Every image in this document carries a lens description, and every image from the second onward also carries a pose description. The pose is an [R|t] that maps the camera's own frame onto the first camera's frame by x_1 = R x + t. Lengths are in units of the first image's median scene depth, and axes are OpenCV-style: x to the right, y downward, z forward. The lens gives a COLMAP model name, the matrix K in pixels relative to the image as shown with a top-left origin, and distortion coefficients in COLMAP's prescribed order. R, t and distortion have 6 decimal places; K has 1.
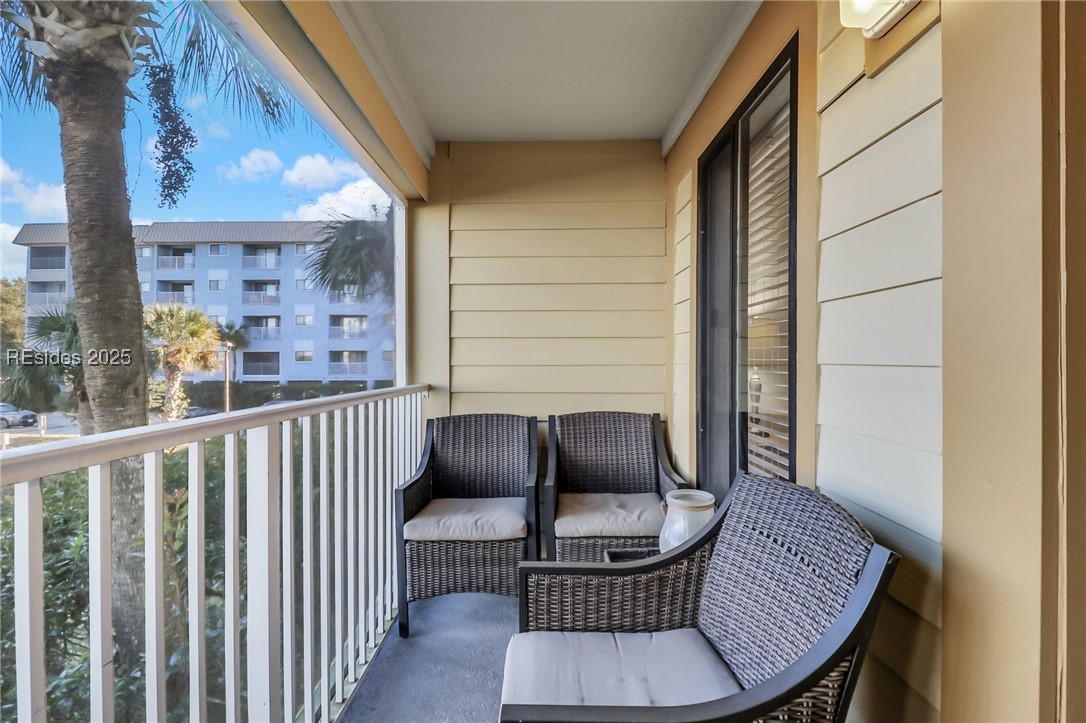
lens RADIAL K [[508.9, 0, 539.5], [0, 508.9, 355.5], [0, 0, 1]] dist [-0.016335, -0.005230]
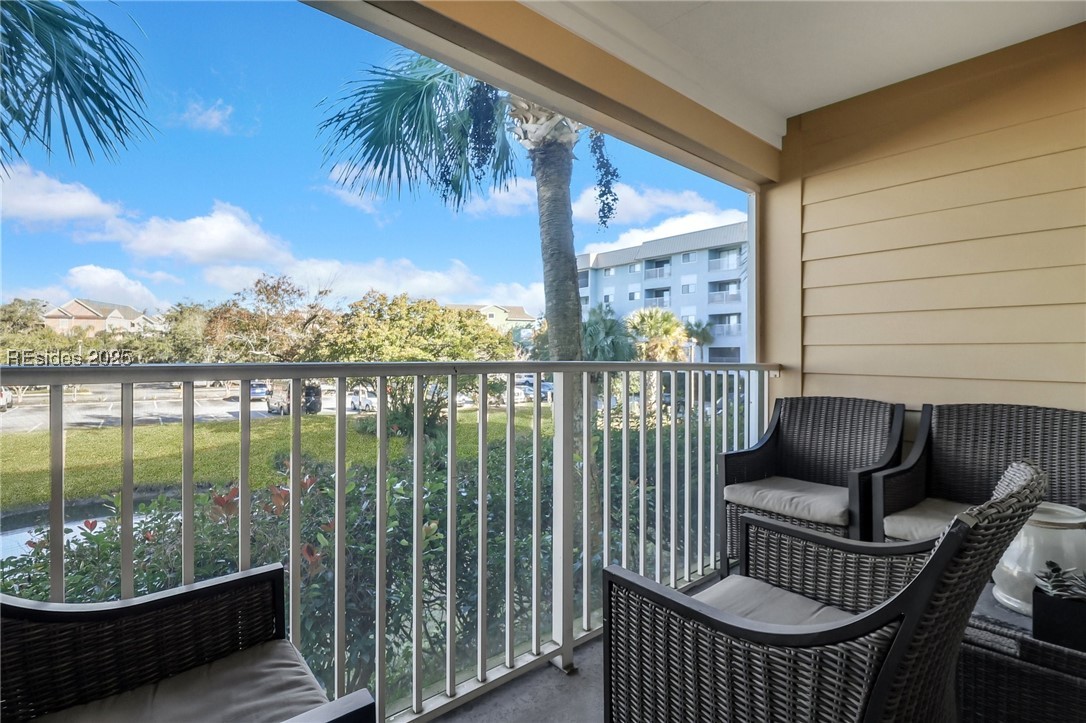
lens RADIAL K [[508.9, 0, 536.1], [0, 508.9, 359.2], [0, 0, 1]] dist [-0.016335, -0.005230]
pose [[0.641096, 0.011315, -0.767377, 0.236812], [-0.000601, 0.999898, 0.014241, 0.032197], [0.767461, -0.008668, 0.641038, -0.011839]]
